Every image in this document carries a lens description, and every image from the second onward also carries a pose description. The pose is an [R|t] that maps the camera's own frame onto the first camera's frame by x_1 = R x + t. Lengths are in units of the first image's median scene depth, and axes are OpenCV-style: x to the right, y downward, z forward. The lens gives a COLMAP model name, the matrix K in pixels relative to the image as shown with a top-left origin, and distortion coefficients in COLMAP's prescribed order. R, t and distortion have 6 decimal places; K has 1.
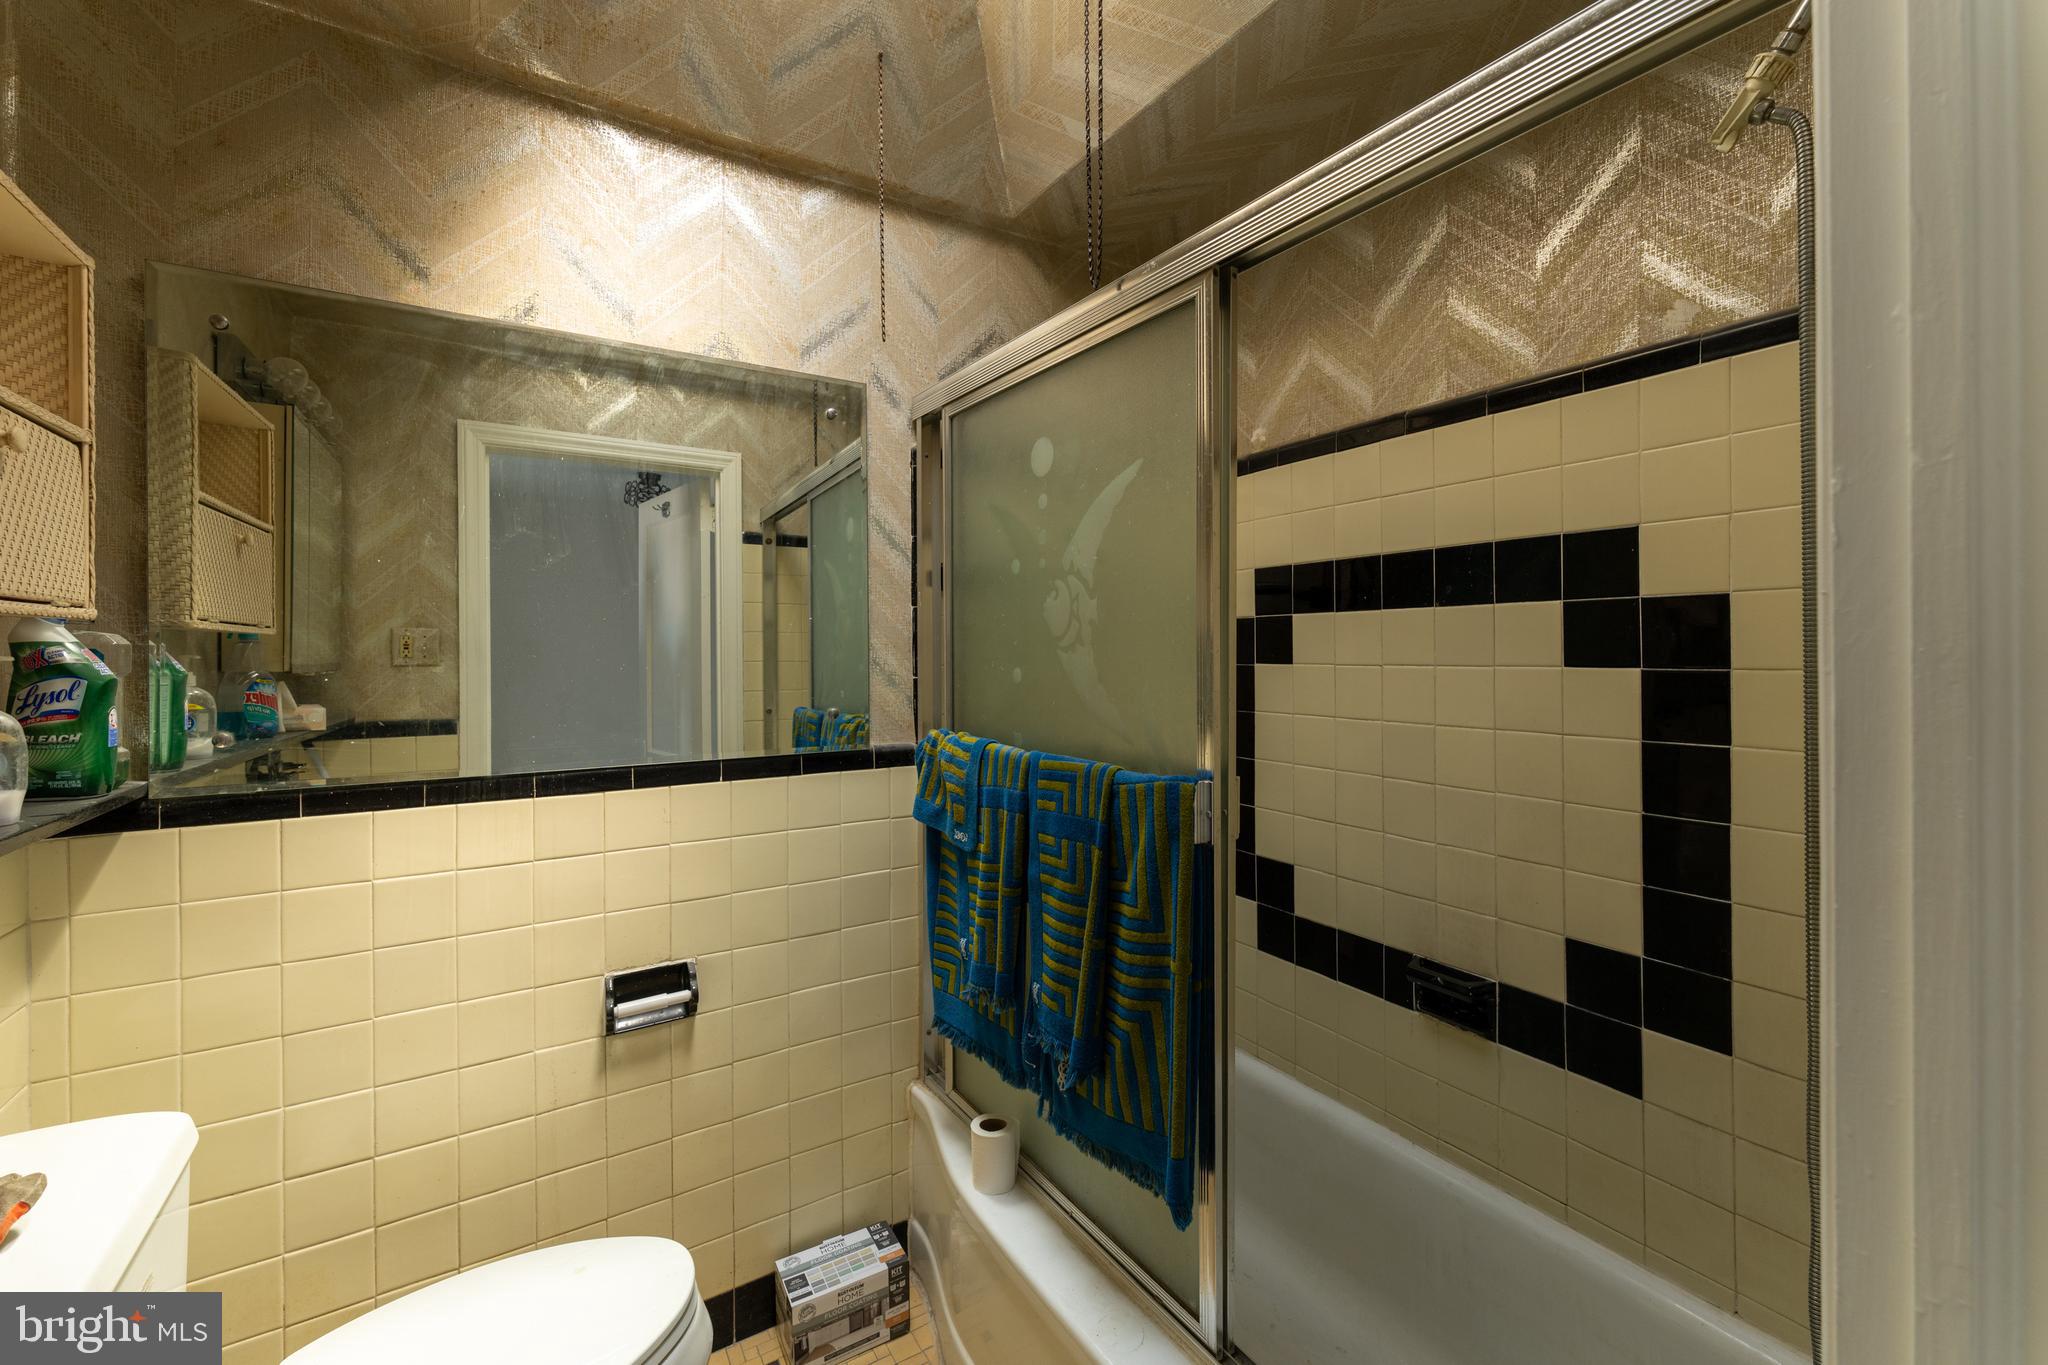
lens RADIAL K [[821.2, 0, 1022.1], [0, 821.2, 668.0], [0, 0, 1]] dist [0.005686, -0.001130]
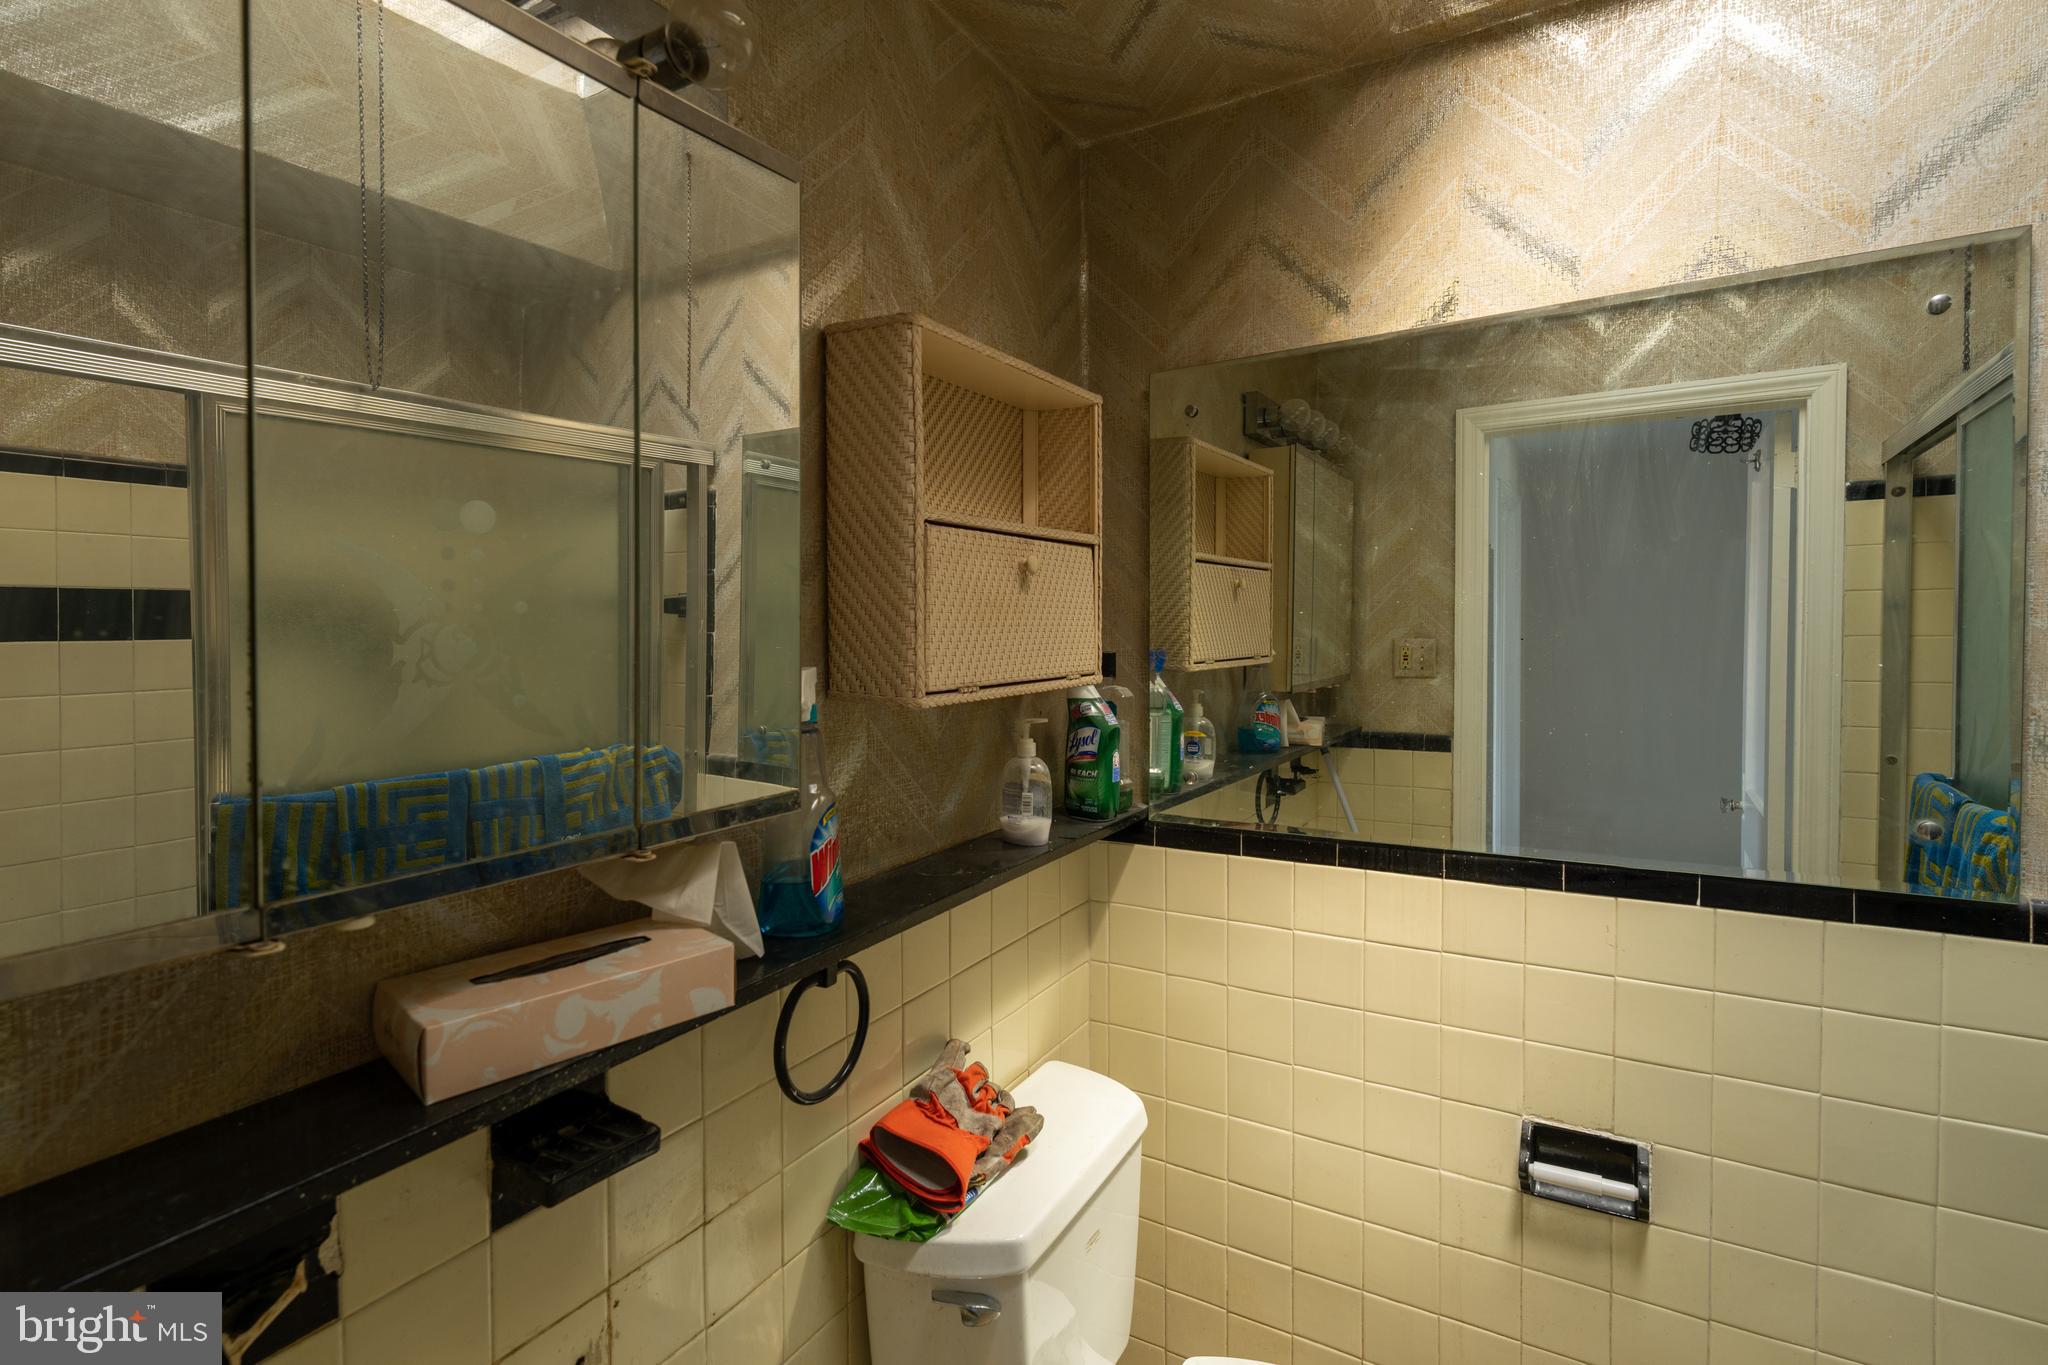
lens RADIAL K [[953.0, 0, 1023.9], [0, 953.0, 664.1], [0, 0, 1]] dist [-0.002276, -0.000435]
pose [[0.458593, 0.028287, -0.888196, 0.072033], [-0.004907, 0.999559, 0.029300, -0.083439], [0.888633, -0.009078, 0.458529, 0.147915]]
